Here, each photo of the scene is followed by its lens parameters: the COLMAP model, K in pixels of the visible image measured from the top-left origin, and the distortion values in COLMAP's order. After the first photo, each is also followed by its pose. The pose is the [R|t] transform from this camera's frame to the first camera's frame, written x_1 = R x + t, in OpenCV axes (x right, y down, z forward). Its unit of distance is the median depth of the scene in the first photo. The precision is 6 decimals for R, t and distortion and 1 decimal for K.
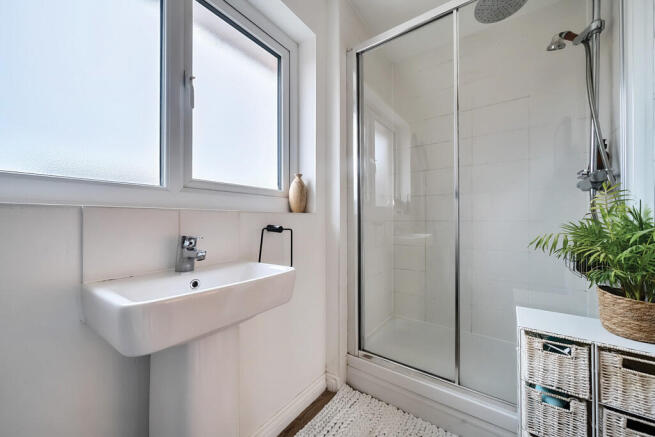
lens RADIAL K [[244.8, 0, 328.5], [0, 244.8, 219.9], [0, 0, 1]] dist [-0.000311, 0.000088]
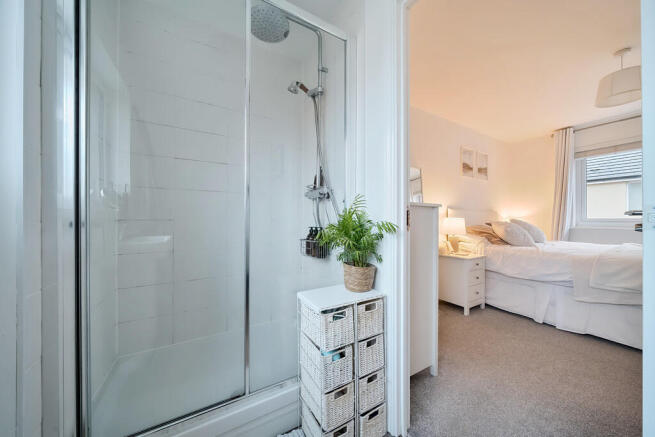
lens RADIAL K [[227.0, 0, 329.1], [0, 227.0, 217.2], [0, 0, 1]] dist [-0.000295, -0.000062]
pose [[0.379989, 0.010386, 0.924933, -0.233218], [-0.005187, 0.999945, -0.009097, 0.001571], [-0.924976, -0.001341, 0.380022, 0.573089]]
